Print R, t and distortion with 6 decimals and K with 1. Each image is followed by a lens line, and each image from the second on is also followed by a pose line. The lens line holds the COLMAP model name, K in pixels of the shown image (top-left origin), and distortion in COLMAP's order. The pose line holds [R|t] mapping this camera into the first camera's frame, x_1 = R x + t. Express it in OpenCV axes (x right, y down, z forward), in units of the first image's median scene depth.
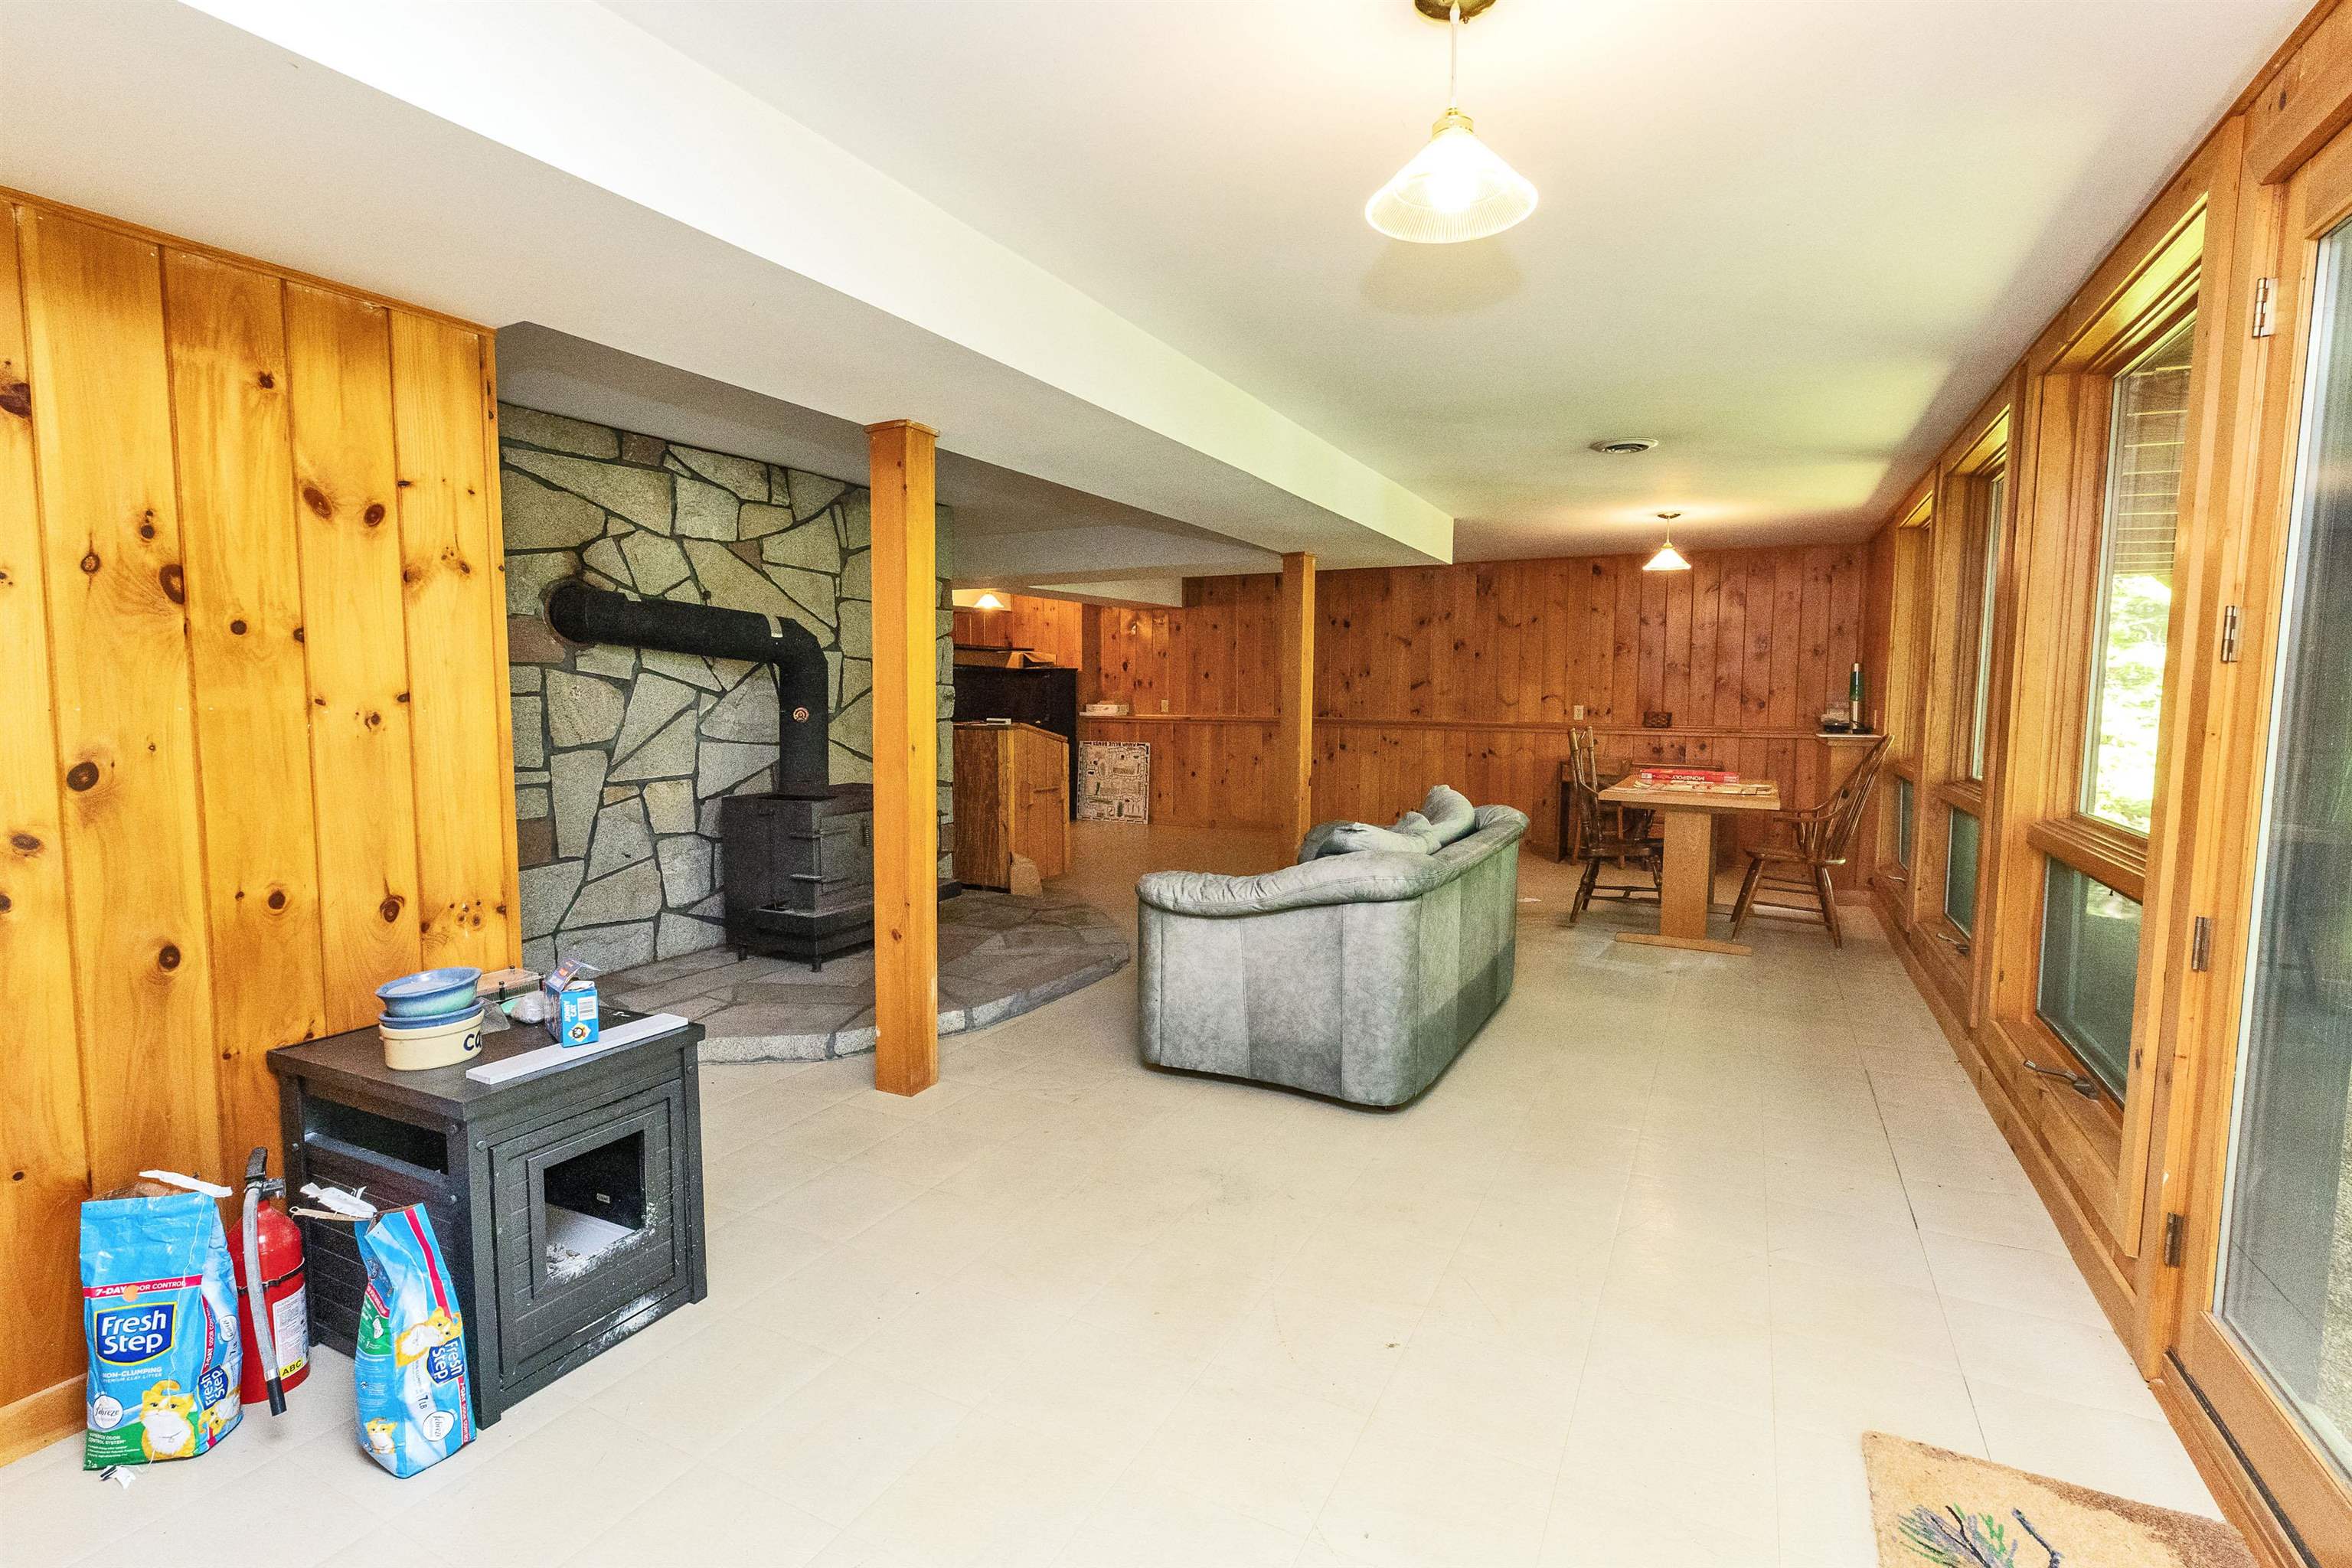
lens RADIAL K [[1116.1, 0, 1187.2], [0, 1116.1, 775.6], [0, 0, 1]] dist [0.003574, 0.000644]
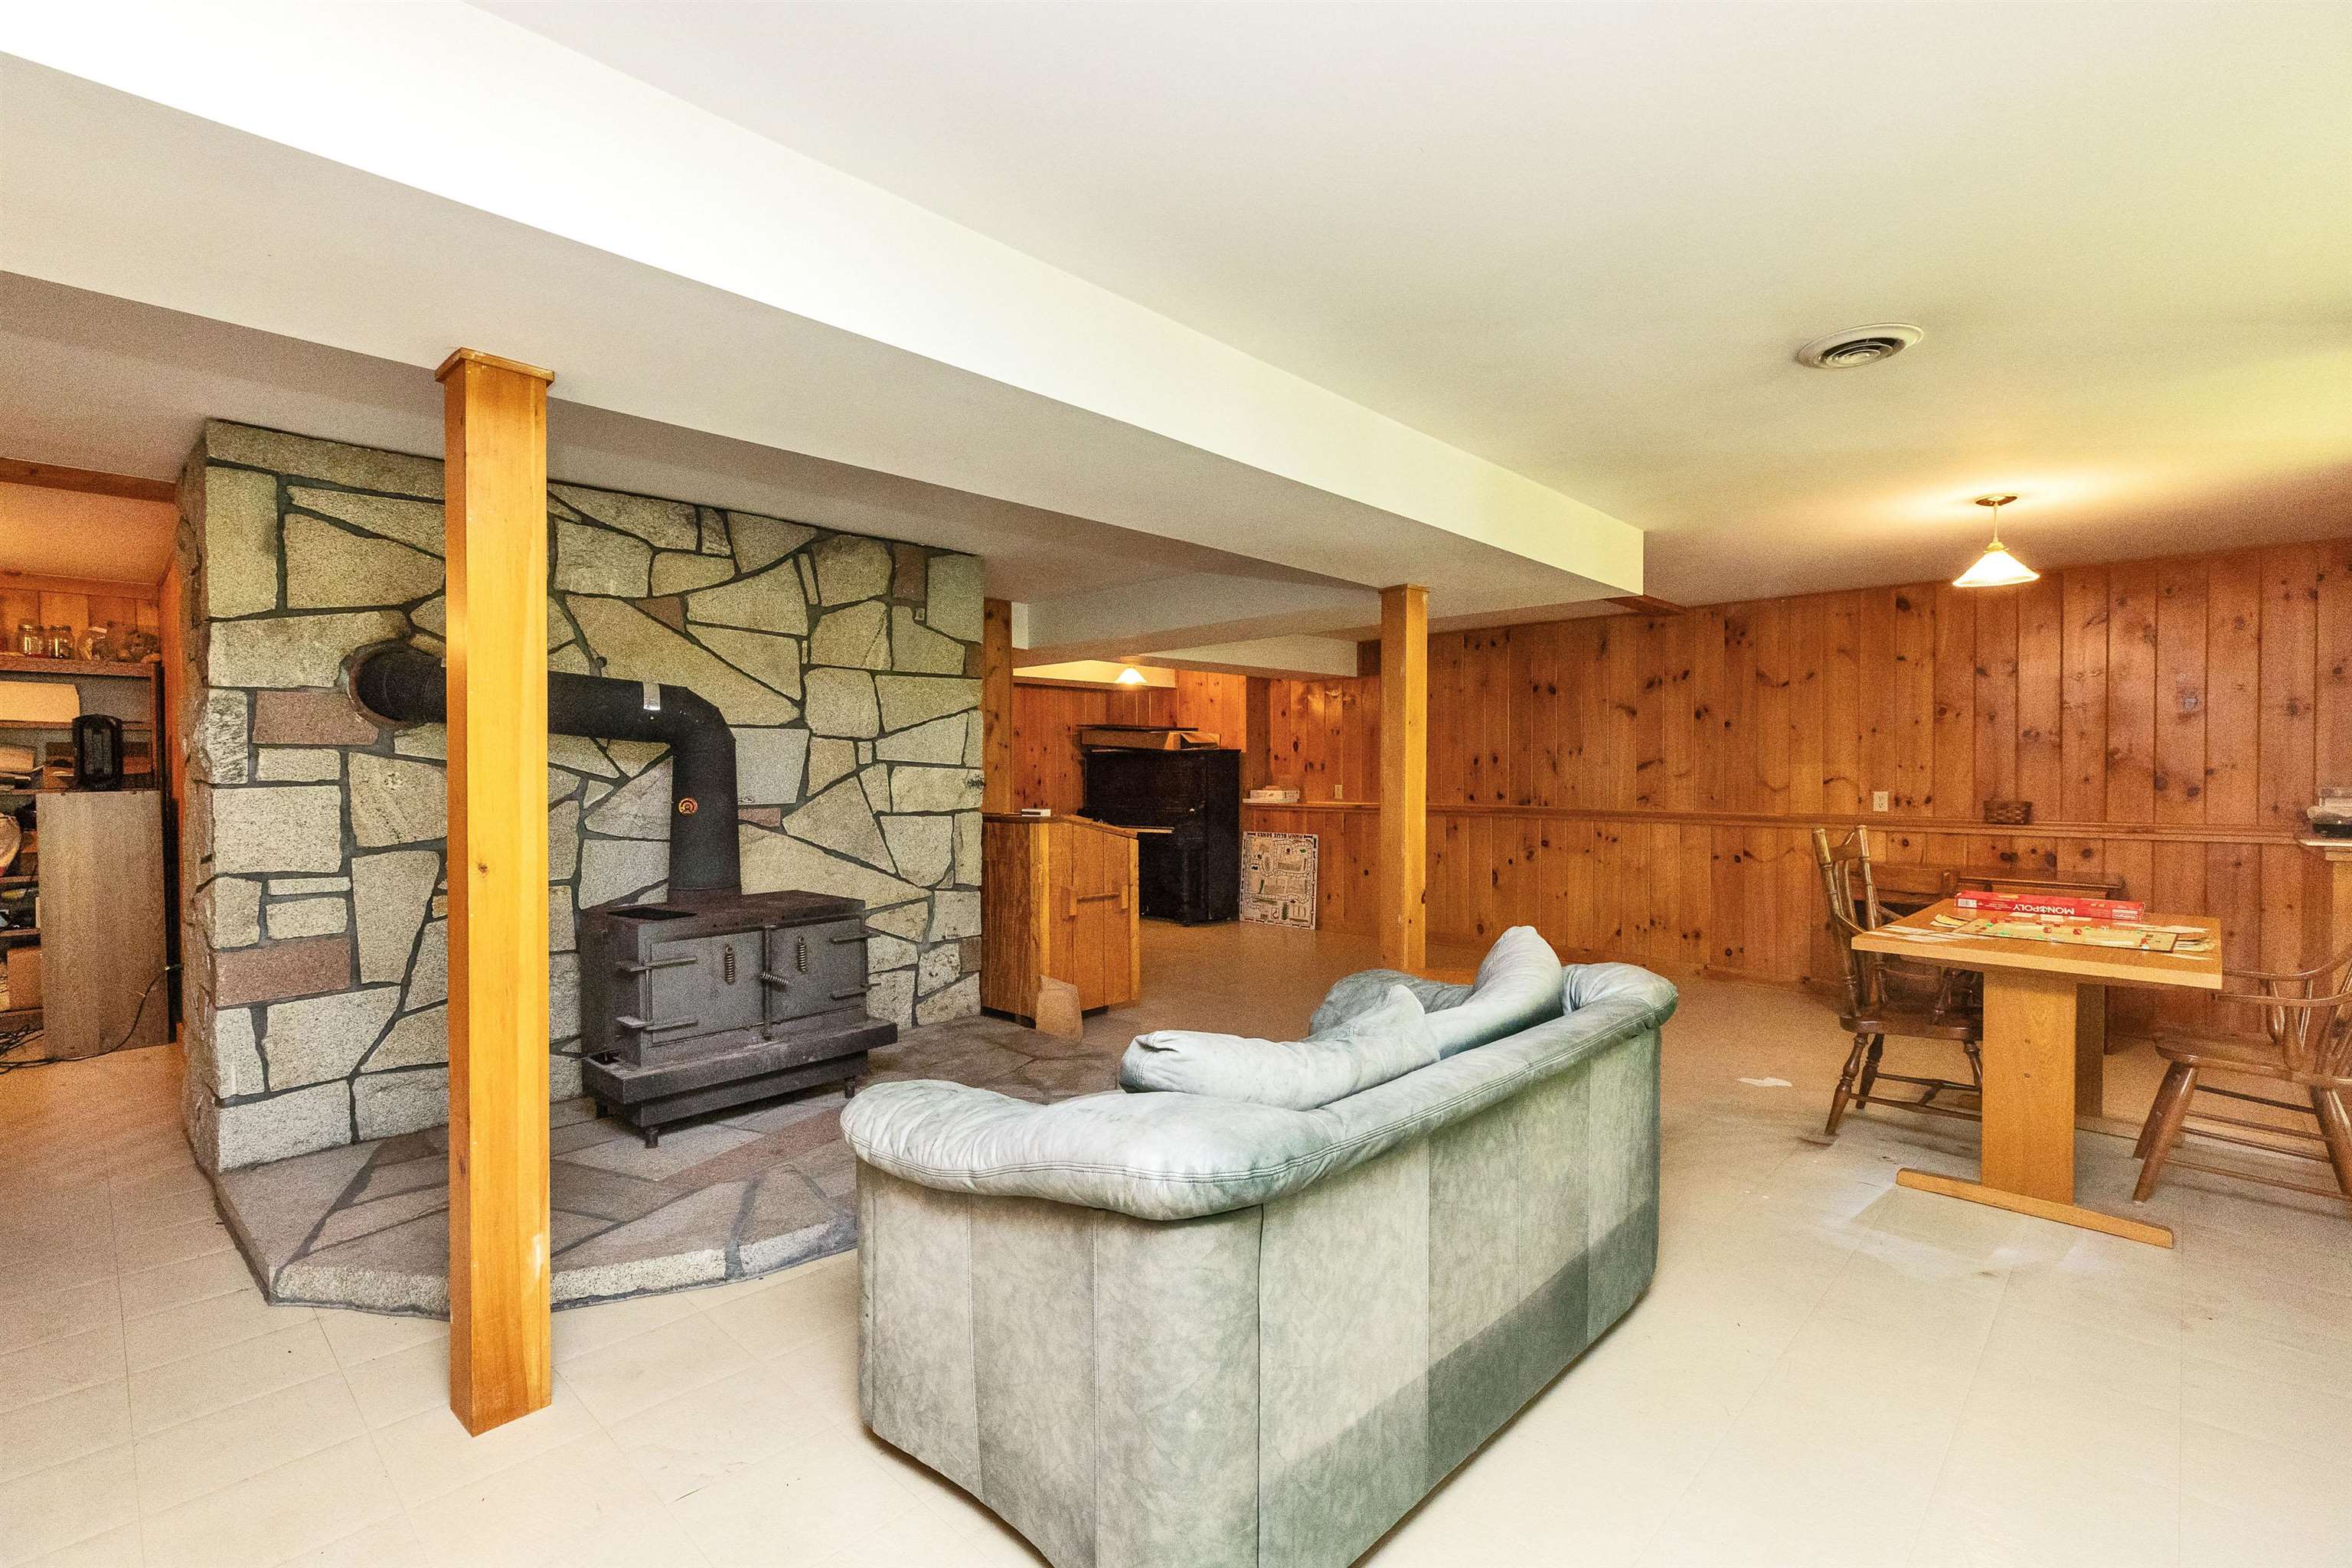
lens RADIAL K [[1070.0, 0, 1176.9], [0, 1070.0, 785.3], [0, 0, 1]] dist [0.003442, 0.000244]
pose [[0.957024, -0.002338, -0.290000, 0.187924], [-0.016822, 0.997836, -0.063559, -0.024543], [0.289522, 0.065706, 0.954914, 0.334857]]
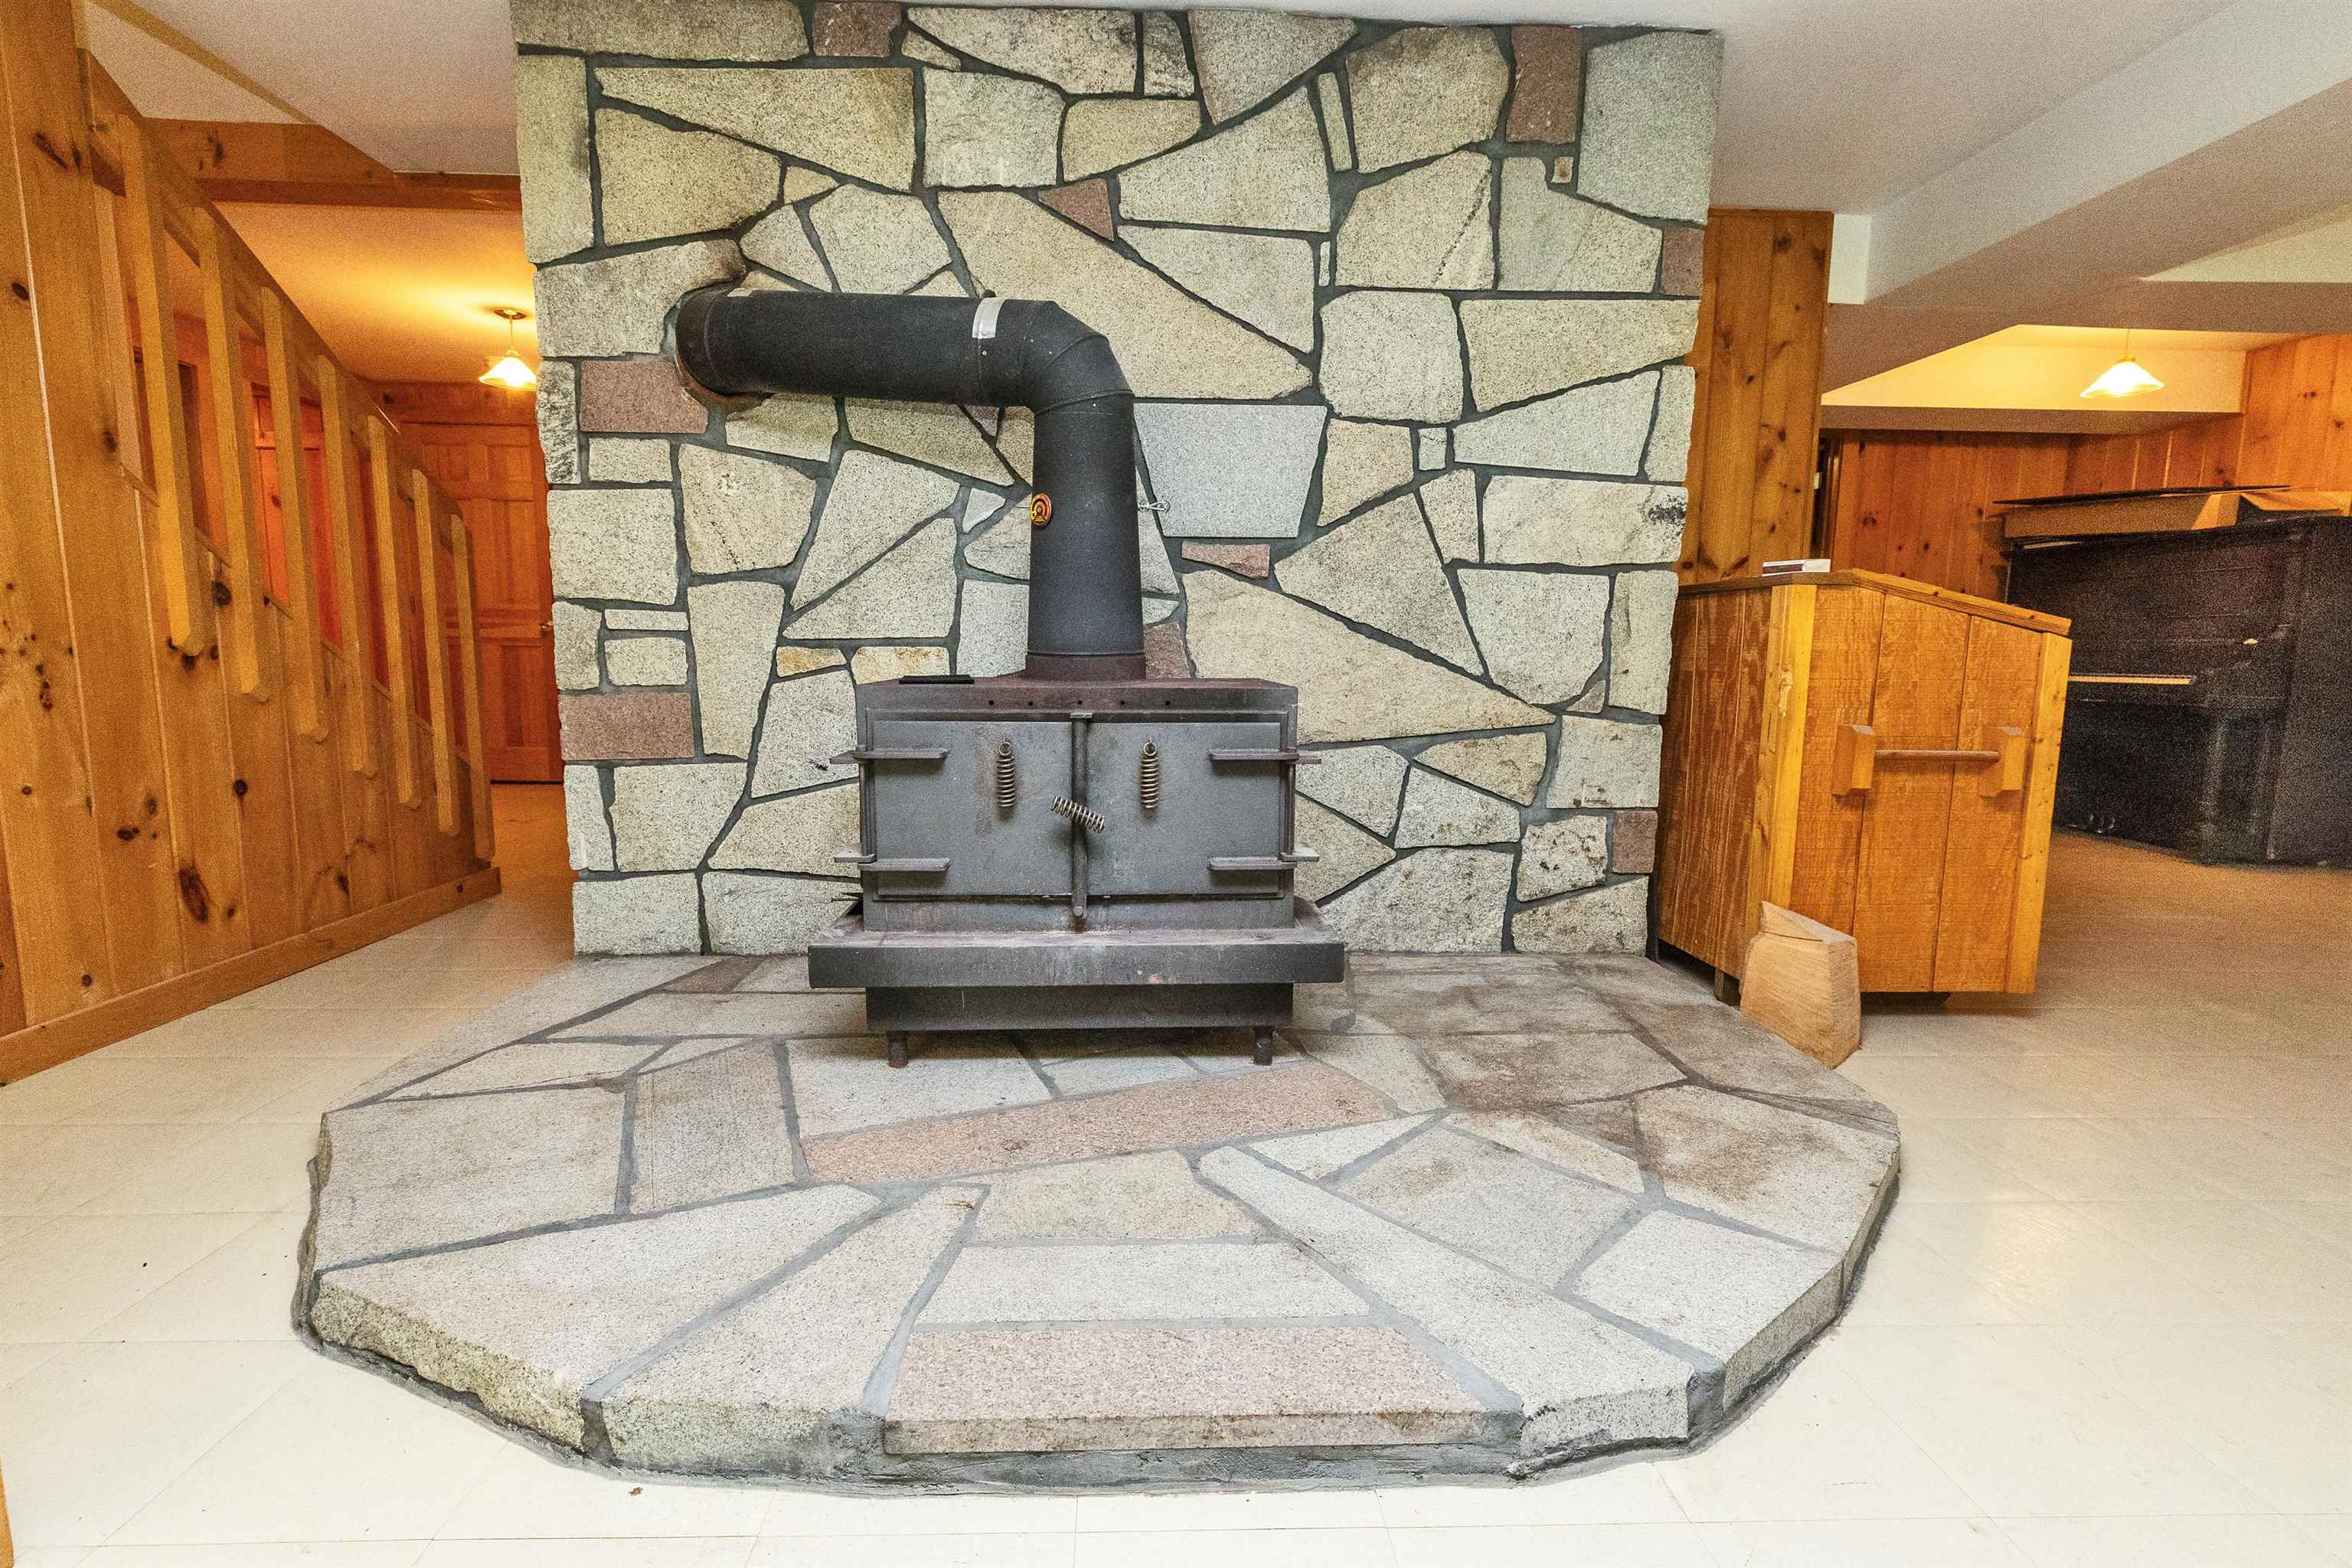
lens RADIAL K [[1070.0, 0, 1170.4], [0, 1070.0, 783.2], [0, 0, 1]] dist [0.003442, 0.000244]
pose [[0.483920, 0.113949, -0.867662, 0.071097], [-0.080947, 0.993064, 0.085272, 0.014475], [0.871360, 0.028970, 0.489787, 0.751046]]
